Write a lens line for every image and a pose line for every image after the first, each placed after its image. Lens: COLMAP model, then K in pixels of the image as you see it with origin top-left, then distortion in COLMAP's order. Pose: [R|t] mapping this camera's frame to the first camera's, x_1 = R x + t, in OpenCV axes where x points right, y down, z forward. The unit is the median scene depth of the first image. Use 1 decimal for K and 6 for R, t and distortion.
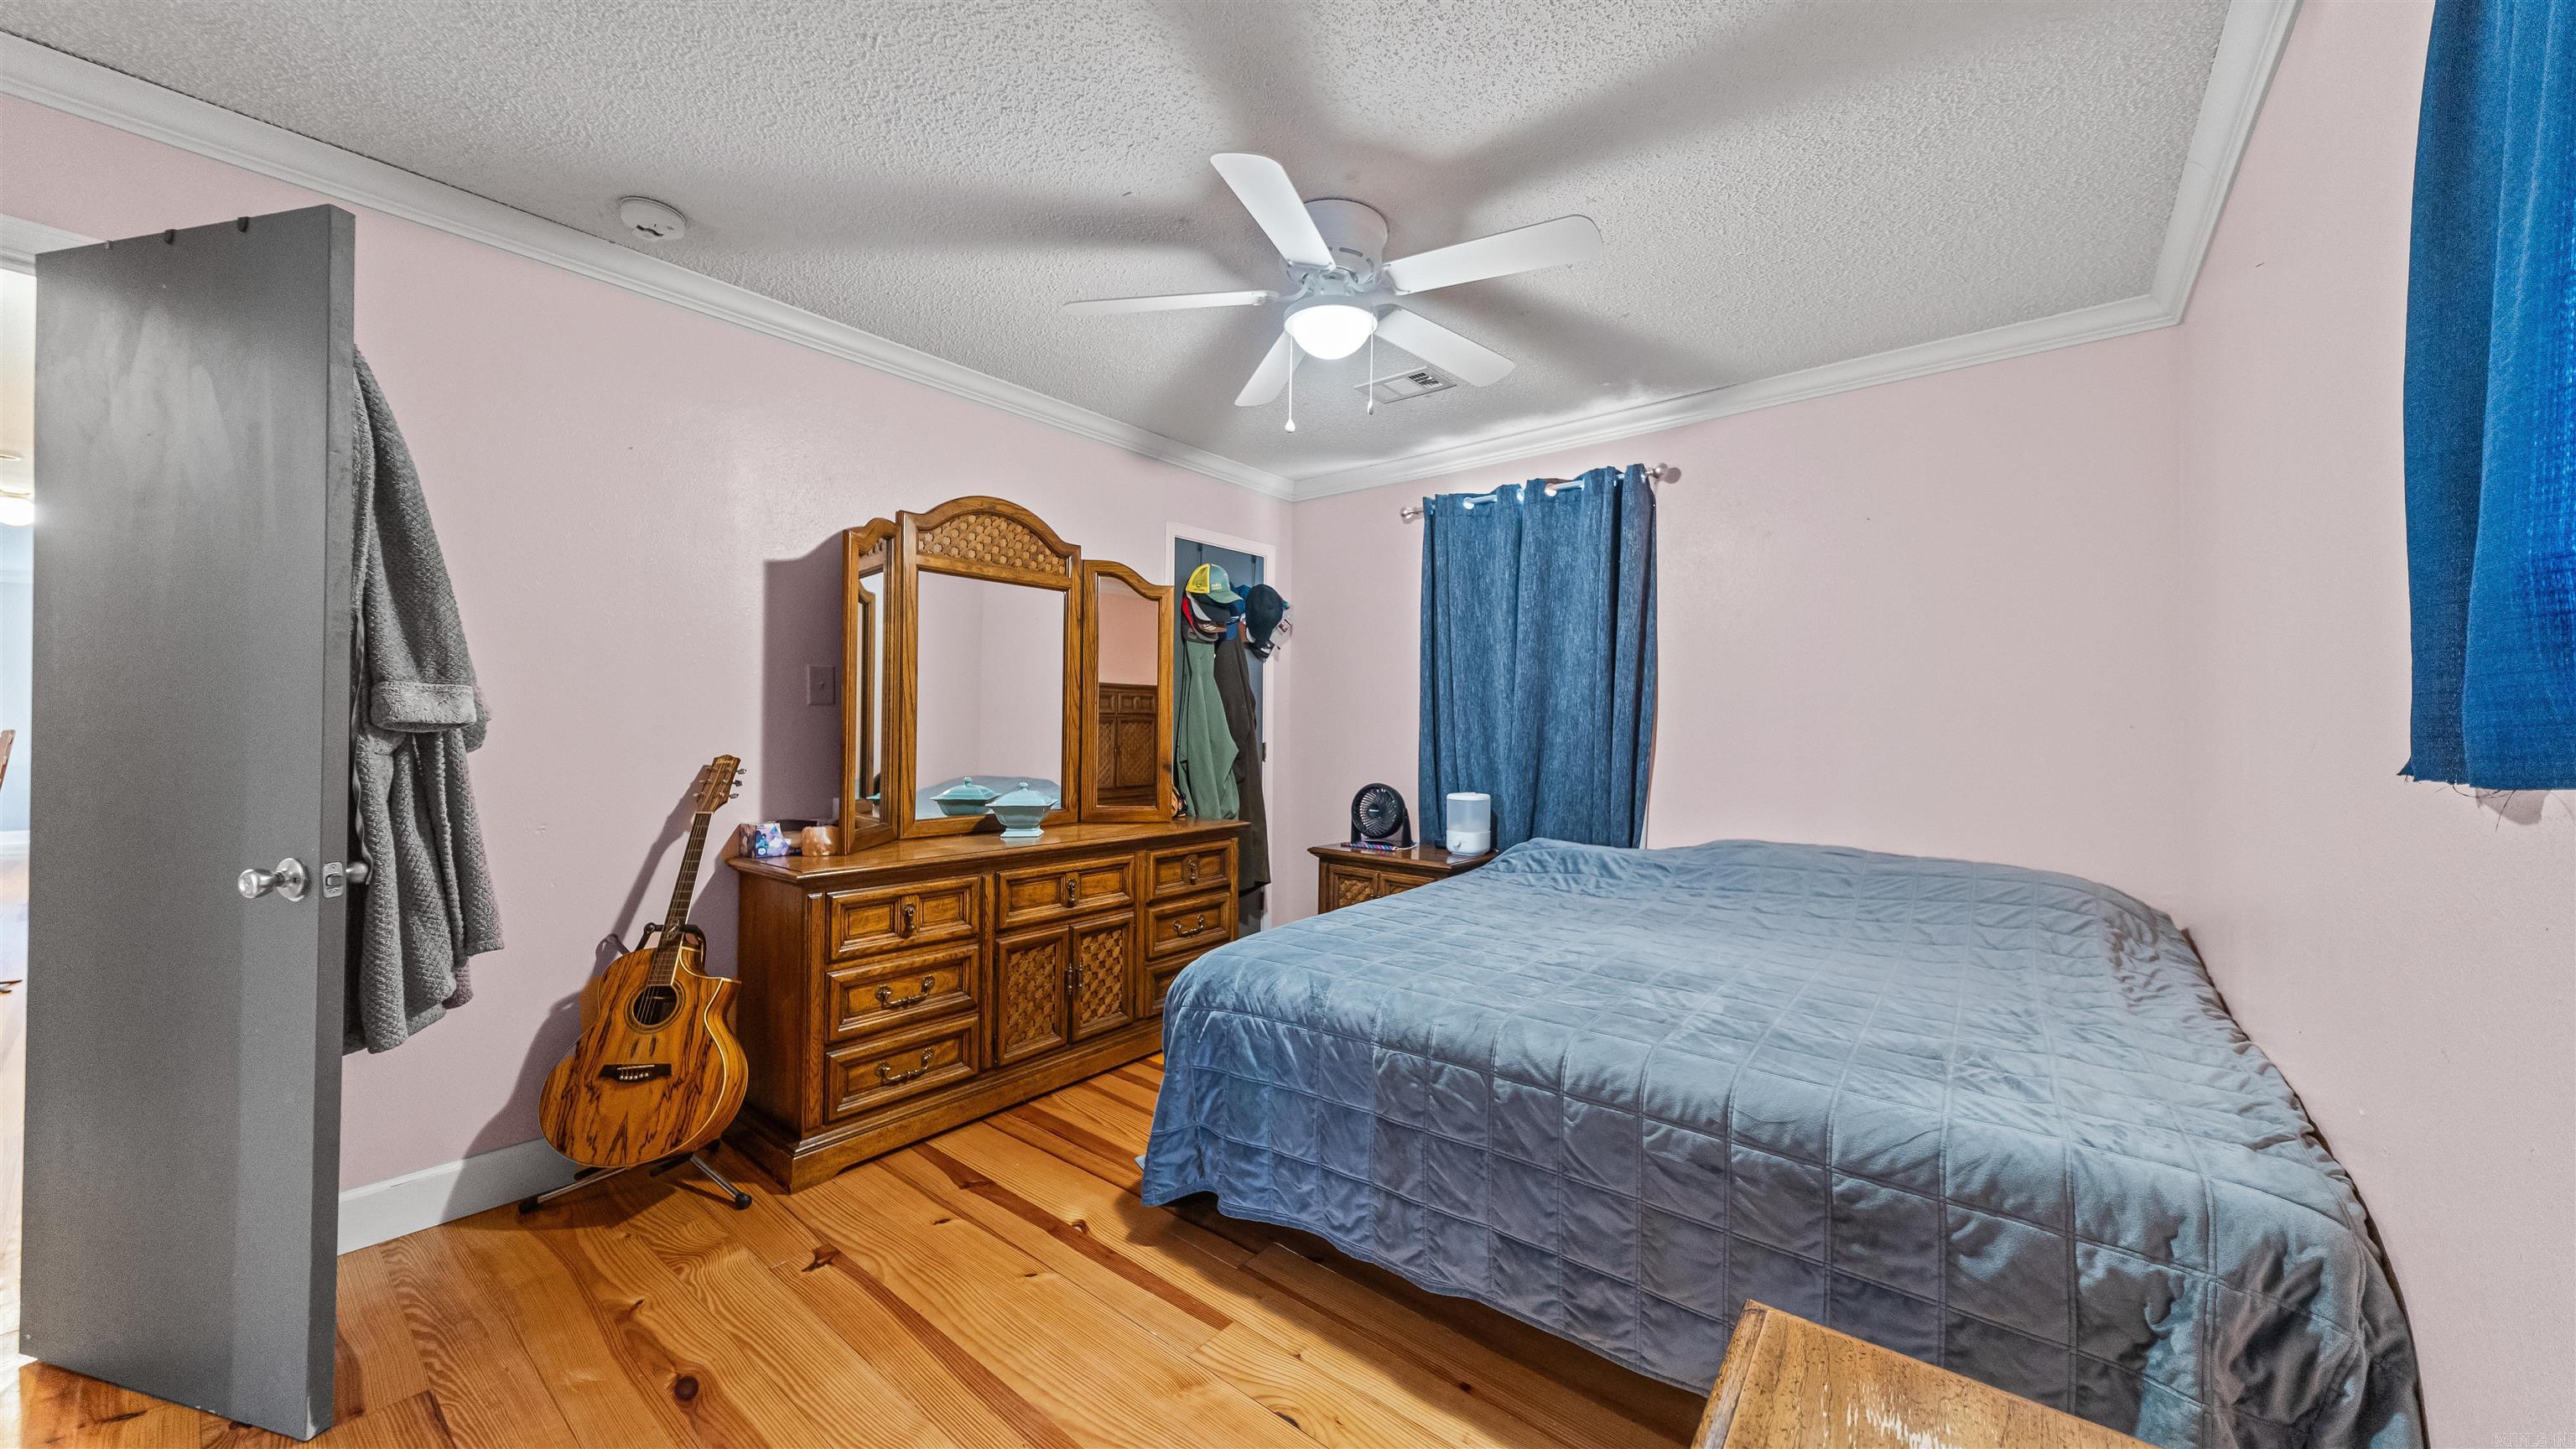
lens RADIAL K [[890.7, 0, 1284.9], [0, 890.7, 726.1], [0, 0, 1]] dist [0.016958, -0.003242]
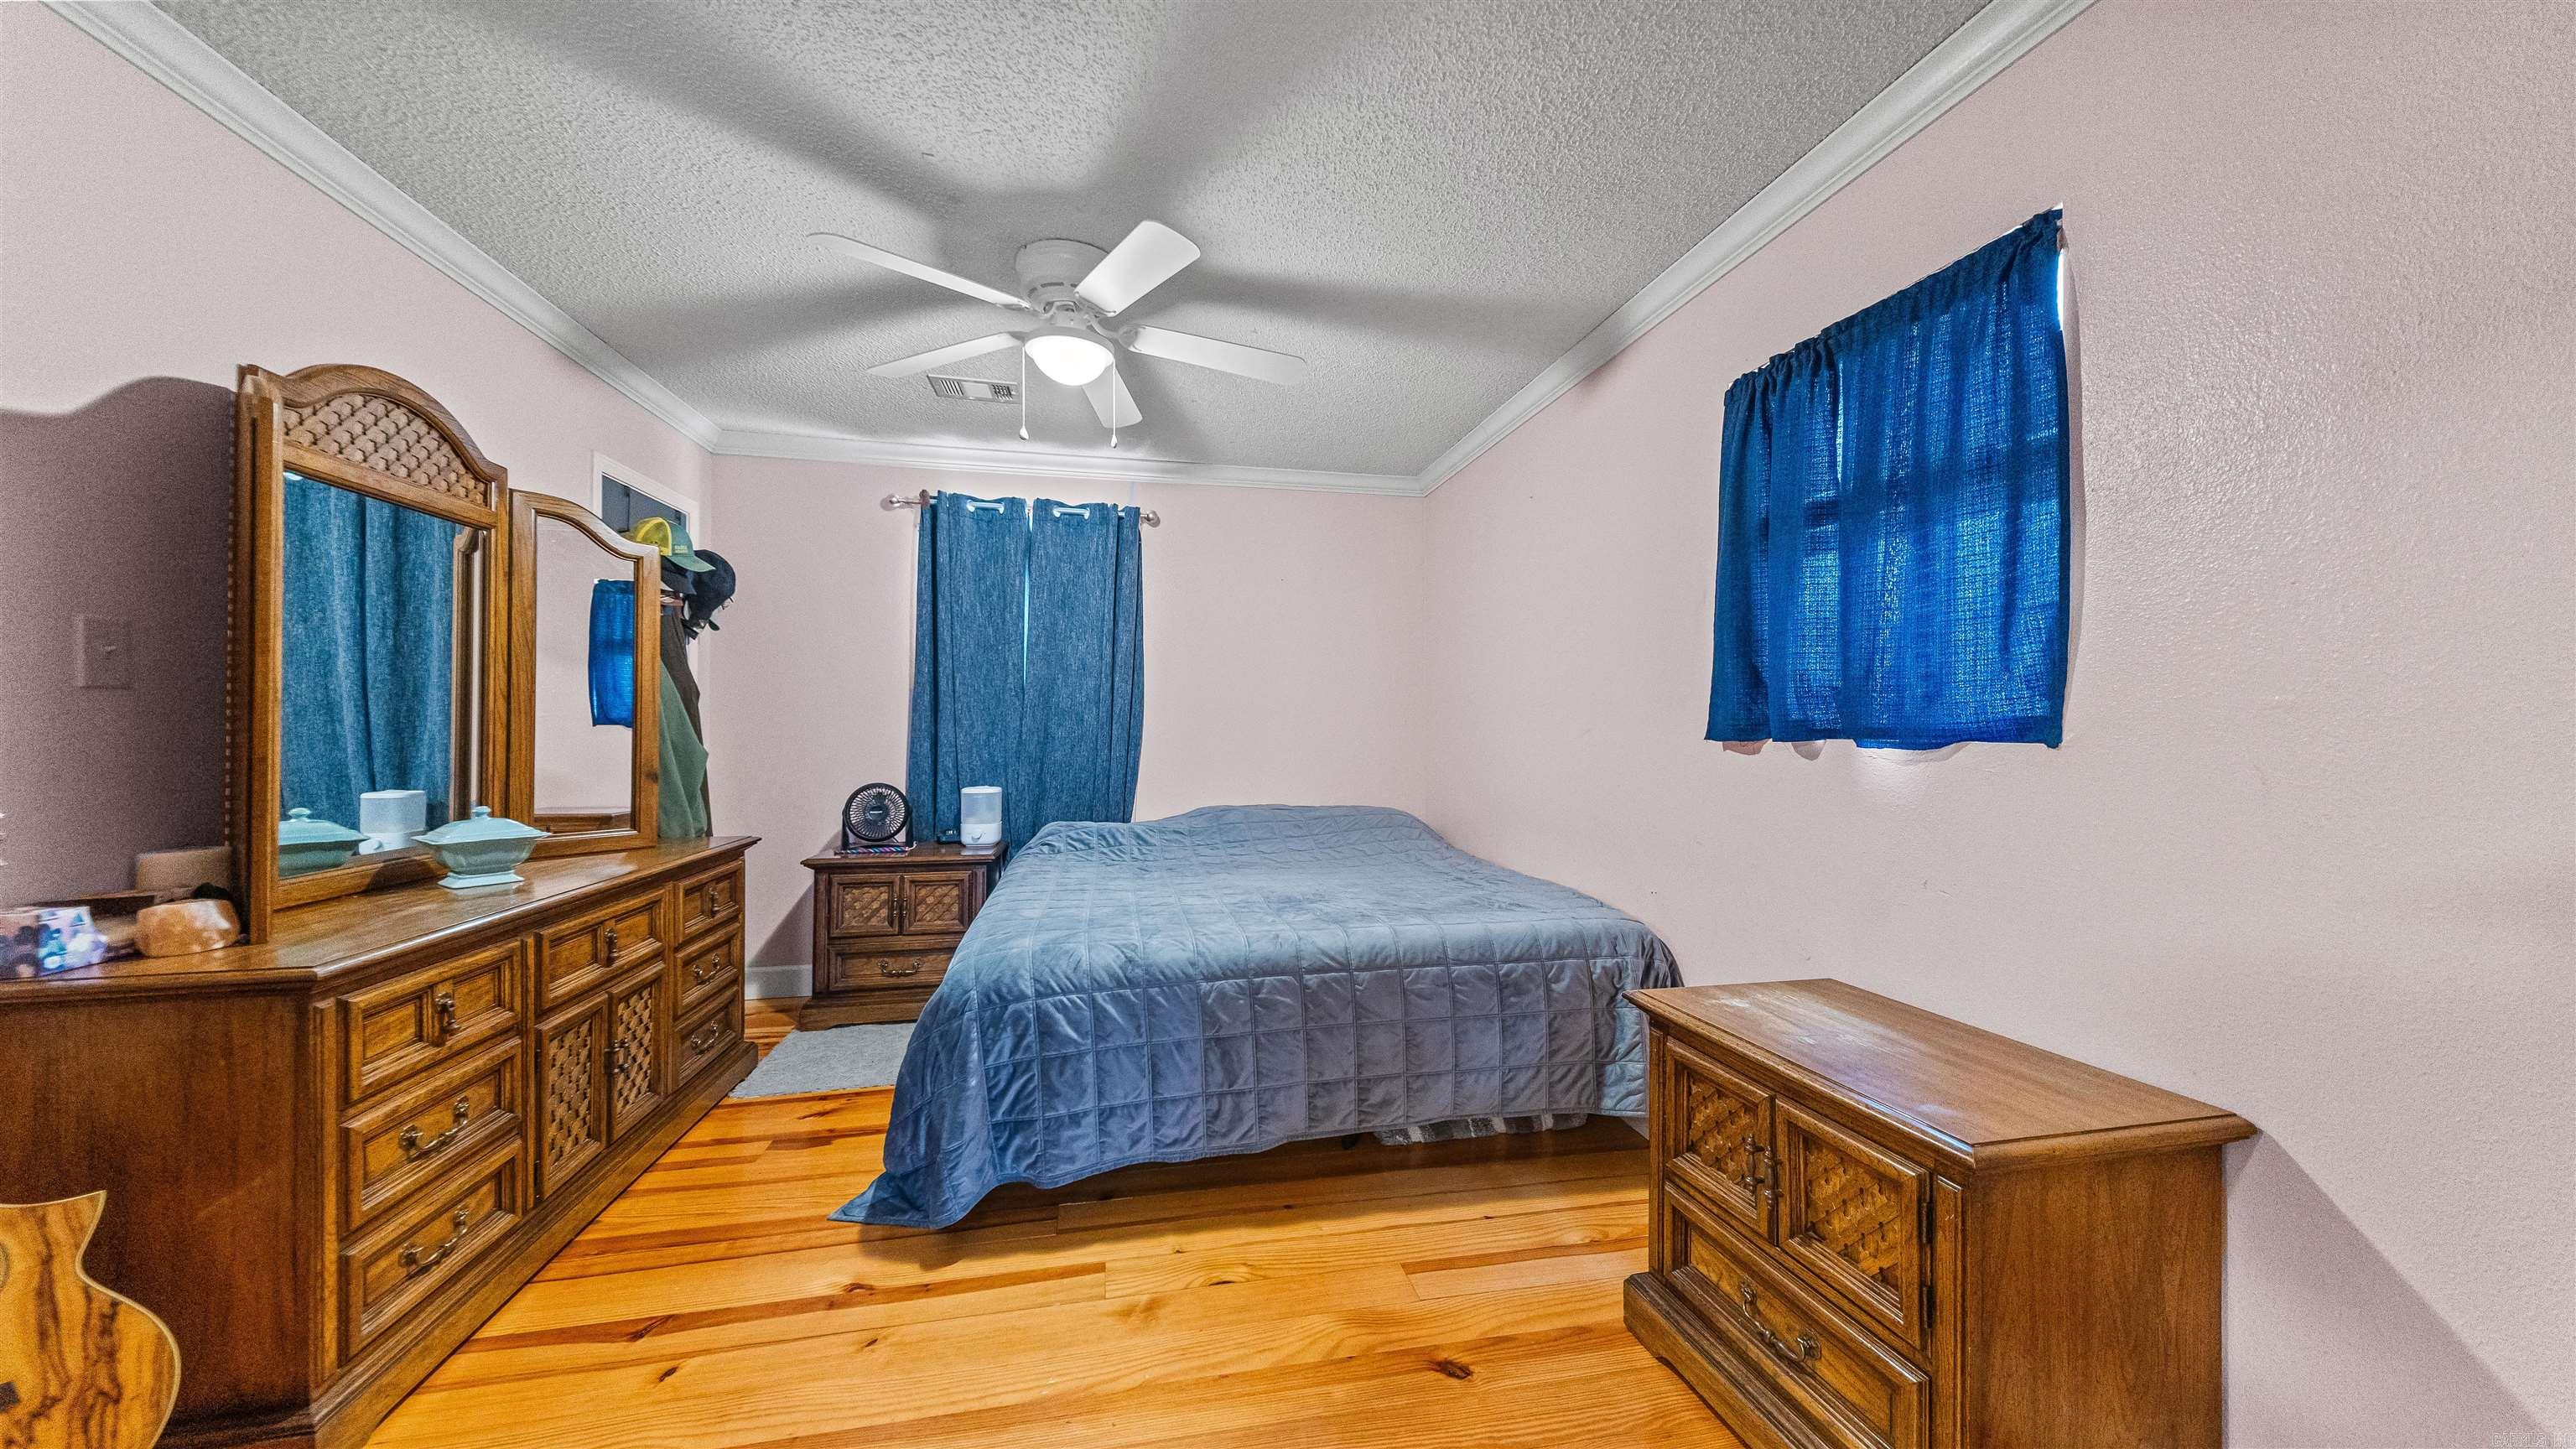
lens RADIAL K [[890.7, 0, 1289.5], [0, 890.7, 730.4], [0, 0, 1]] dist [0.016958, -0.003242]
pose [[0.630854, -0.010061, 0.775836, -0.503396], [0.002693, 0.999938, 0.010777, -0.001585], [-0.775897, -0.004710, 0.630842, 0.085933]]
